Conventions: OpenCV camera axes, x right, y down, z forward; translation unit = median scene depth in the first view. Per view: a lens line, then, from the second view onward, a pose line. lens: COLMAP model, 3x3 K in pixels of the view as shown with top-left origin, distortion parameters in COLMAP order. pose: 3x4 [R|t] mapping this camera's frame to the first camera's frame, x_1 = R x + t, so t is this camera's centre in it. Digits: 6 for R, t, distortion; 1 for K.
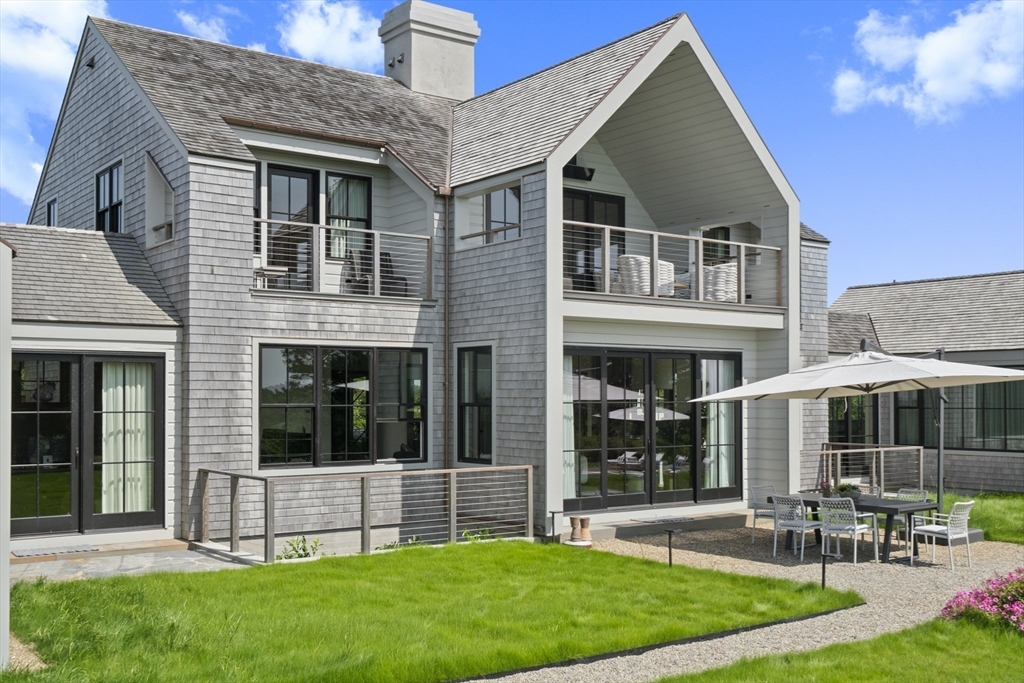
lens RADIAL K [[1047.8, 0, 513.0], [0, 1047.8, 368.8], [0, 0, 1]] dist [-0.008121, -0.002999]
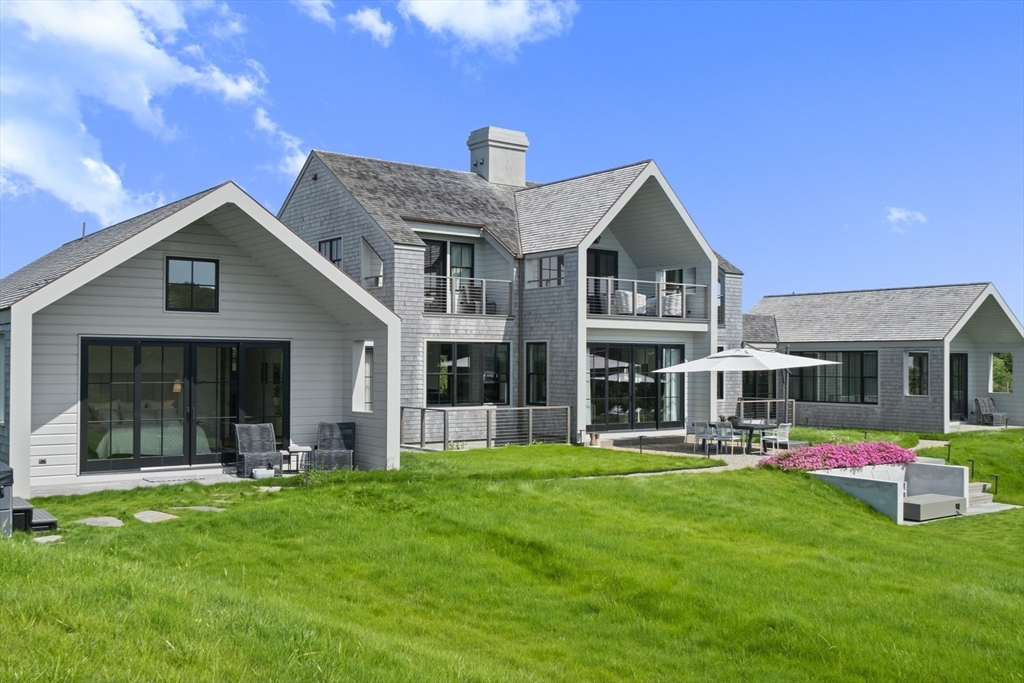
lens RADIAL K [[969.1, 0, 512.0], [0, 969.1, 341.5], [0, 0, 1]] dist [0.001310, -0.001809]
pose [[0.999967, 0.005851, 0.005610, -0.085465], [-0.005886, 0.999963, 0.006262, -0.031396], [-0.005574, -0.006295, 0.999965, -0.667587]]
